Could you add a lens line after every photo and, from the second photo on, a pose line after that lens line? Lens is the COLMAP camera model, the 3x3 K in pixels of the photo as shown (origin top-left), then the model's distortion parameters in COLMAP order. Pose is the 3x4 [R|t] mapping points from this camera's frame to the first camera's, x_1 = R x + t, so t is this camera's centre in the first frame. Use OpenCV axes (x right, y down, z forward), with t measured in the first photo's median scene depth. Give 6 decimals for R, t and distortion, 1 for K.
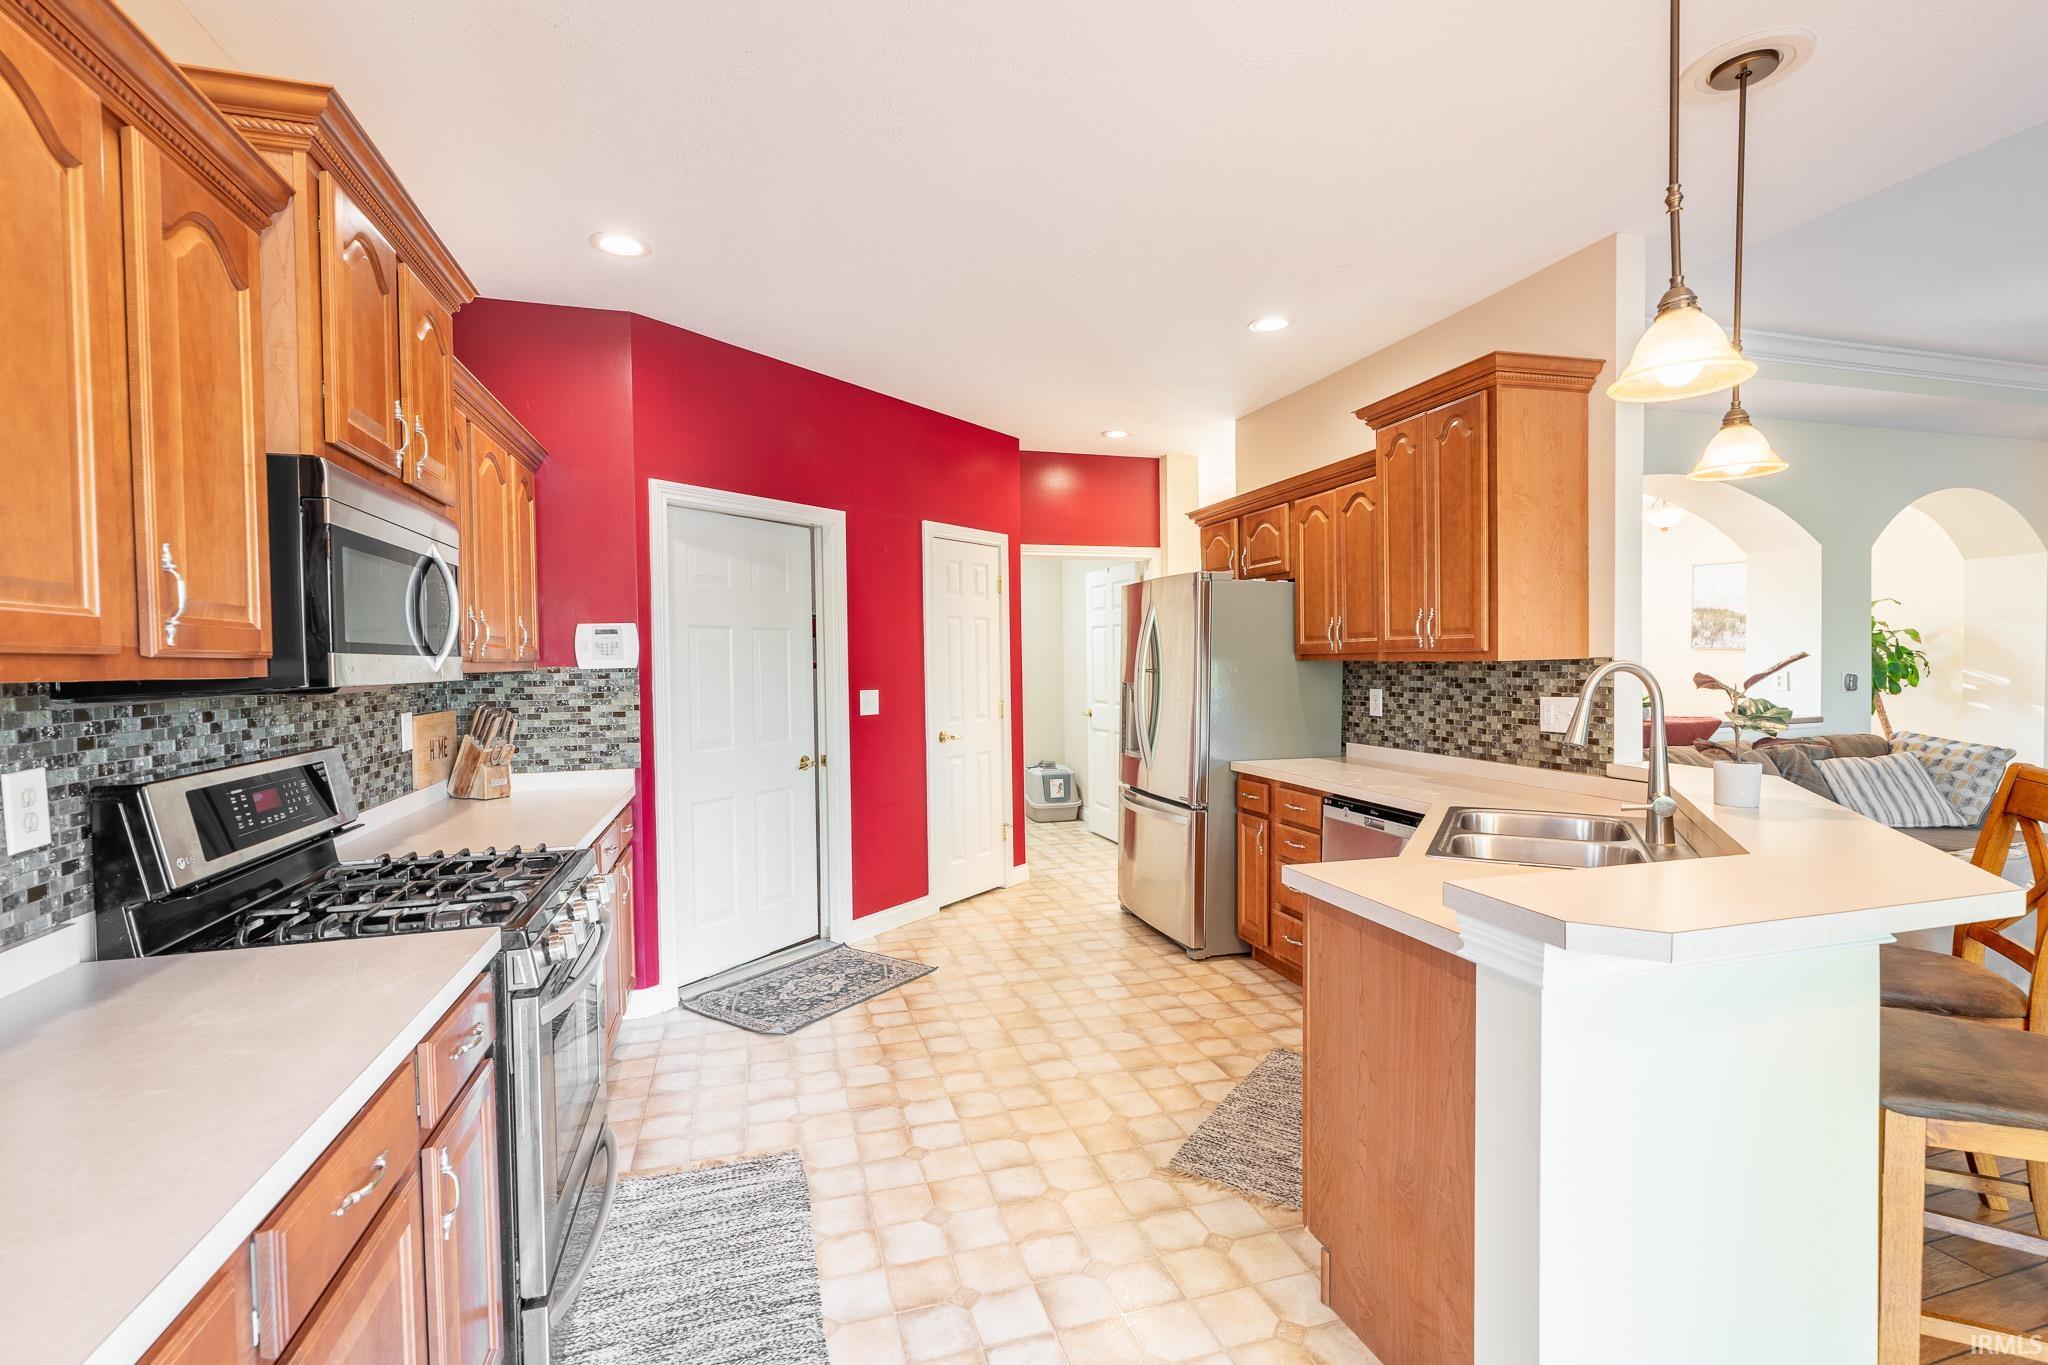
lens RADIAL K [[920.6, 0, 1022.7], [0, 920.6, 682.0], [0, 0, 1]] dist [-0.007367, 0.002092]
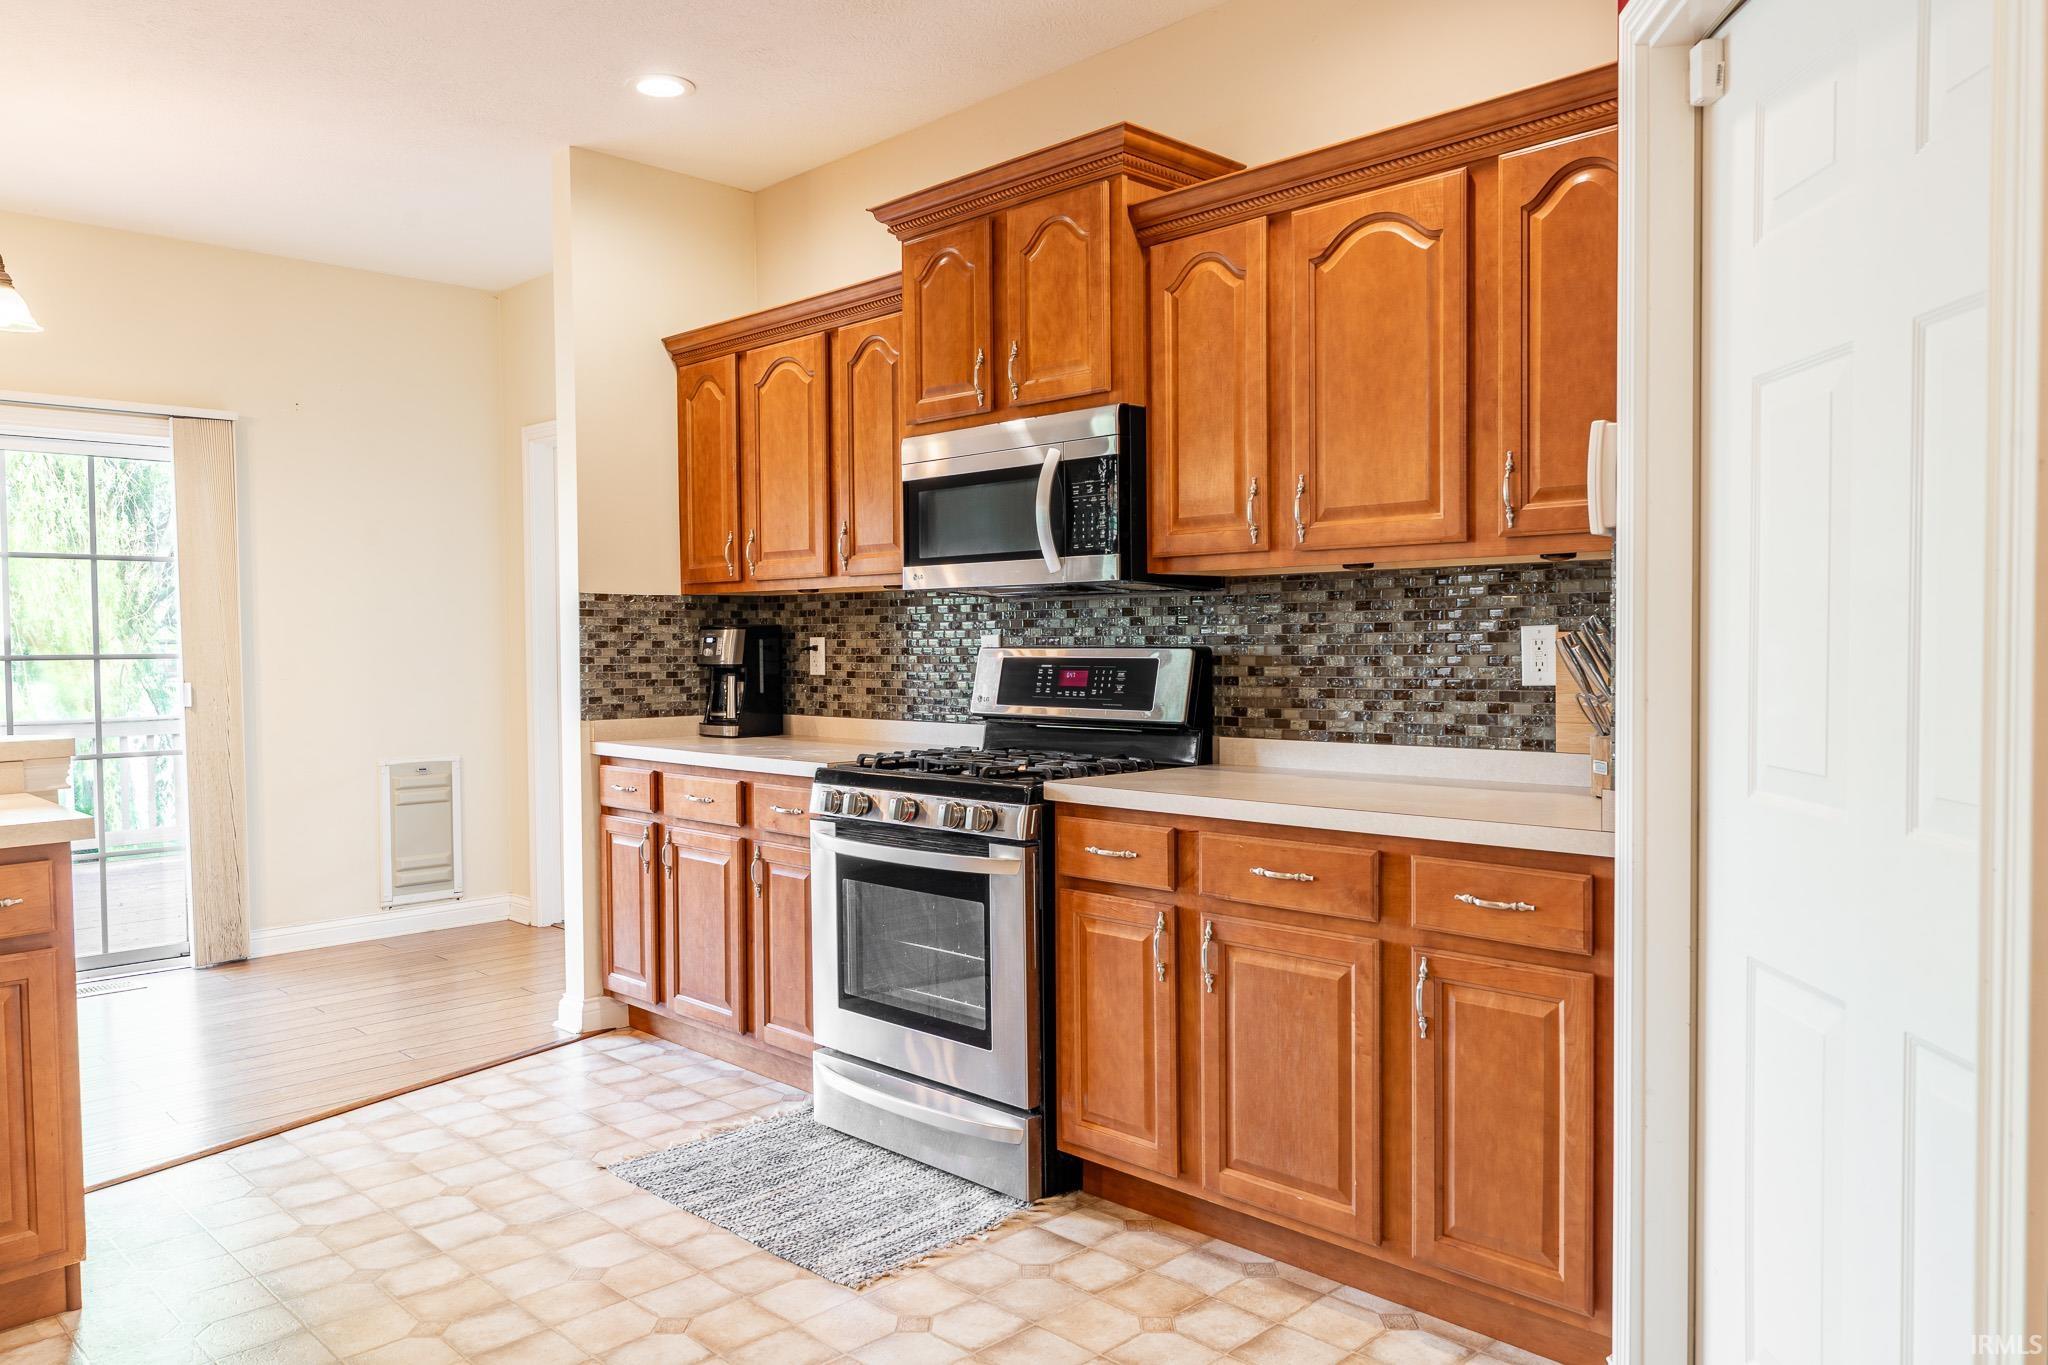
lens RADIAL K [[1441.7, 0, 1031.3], [0, 1441.7, 676.8], [0, 0, 1]] dist [-0.009269, -0.003508]
pose [[-0.878353, 0.034316, -0.476779, 0.182429], [0.009615, 0.998486, 0.054152, 0.019724], [0.477916, 0.042980, -0.877354, 2.876835]]
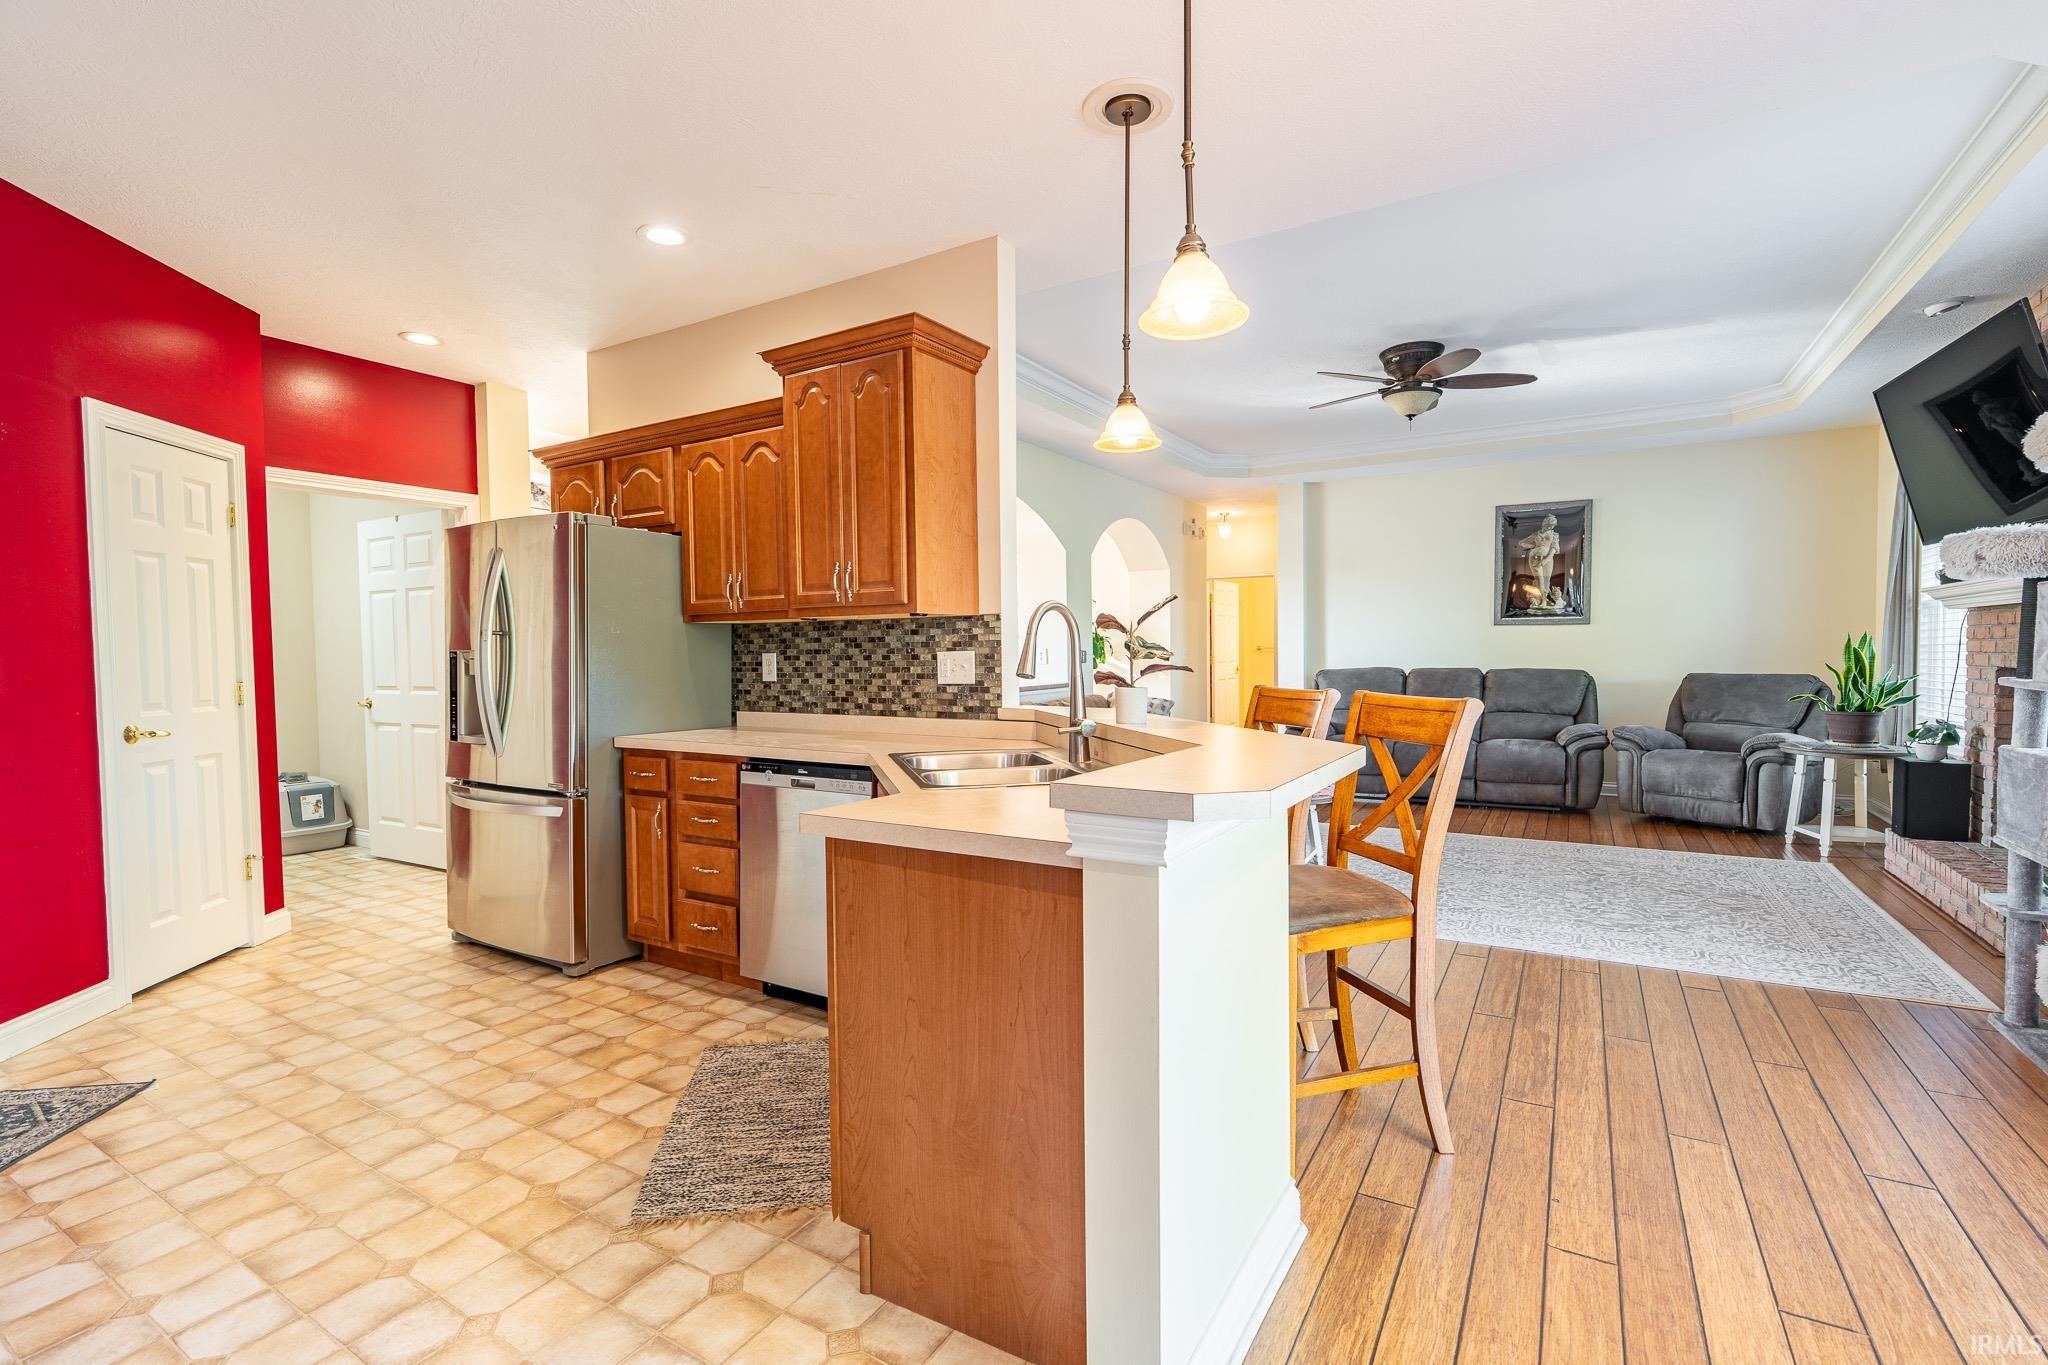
lens RADIAL K [[920.6, 0, 1024.2], [0, 920.6, 681.2], [0, 0, 1]] dist [-0.007367, 0.002092]
pose [[0.737249, -0.016967, 0.675408, -0.077016], [0.018380, 0.999818, 0.005053, 0.040189], [-0.675371, 0.008689, 0.737427, 0.116913]]
